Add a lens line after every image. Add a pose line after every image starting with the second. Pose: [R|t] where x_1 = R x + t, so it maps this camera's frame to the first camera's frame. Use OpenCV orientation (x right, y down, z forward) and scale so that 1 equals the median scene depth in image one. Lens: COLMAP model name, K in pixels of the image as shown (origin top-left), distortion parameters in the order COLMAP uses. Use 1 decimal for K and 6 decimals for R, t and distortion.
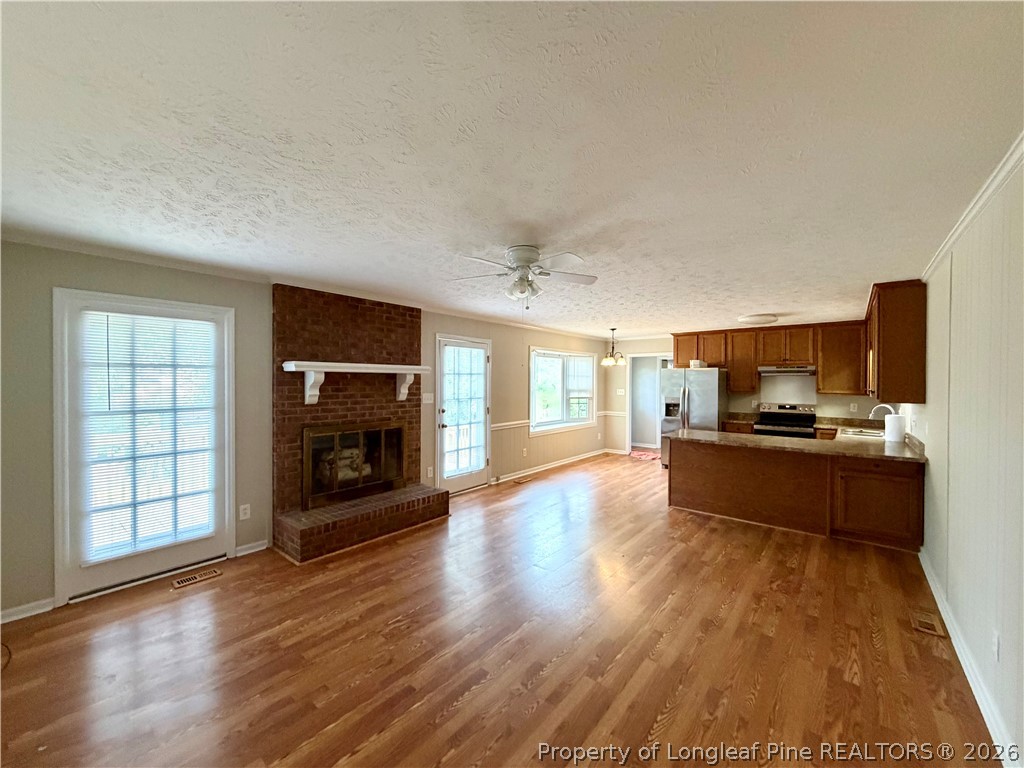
lens RADIAL K [[408.7, 0, 508.4], [0, 408.7, 386.1], [0, 0, 1]] dist [-0.000853, 0.000352]
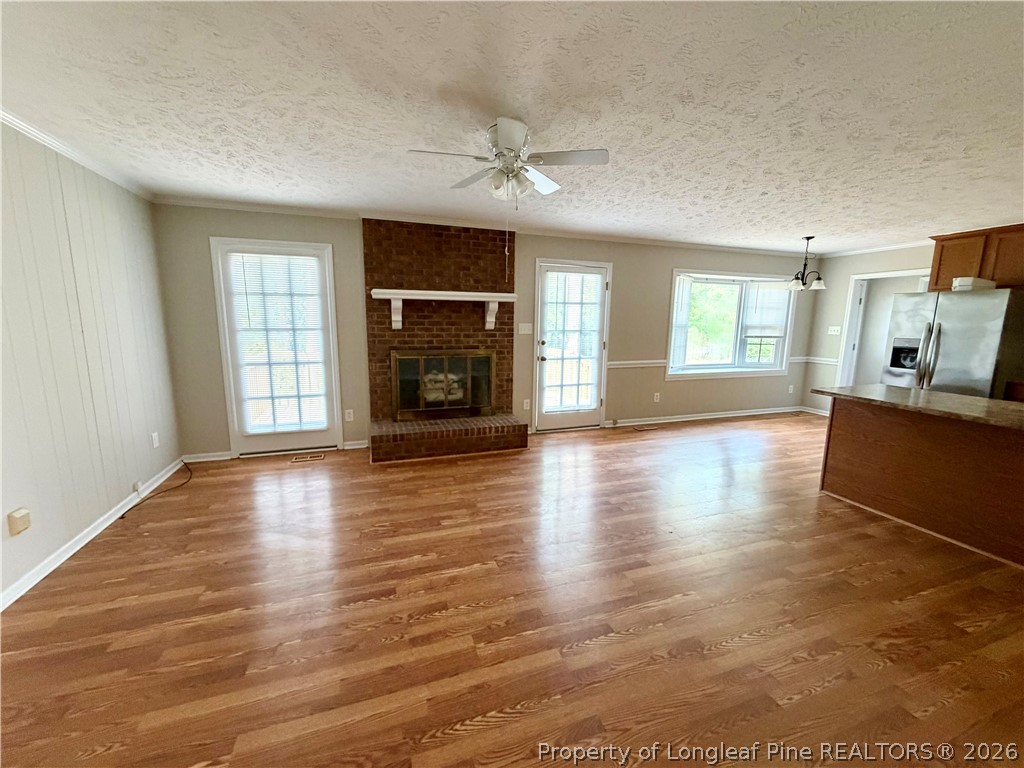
lens RADIAL K [[408.7, 0, 508.4], [0, 408.7, 386.1], [0, 0, 1]] dist [-0.000853, 0.000352]
pose [[0.855442, 0.089857, -0.510044, 0.315630], [-0.014607, 0.988628, 0.149673, 0.023621], [0.517693, -0.120586, 0.847026, 0.174974]]
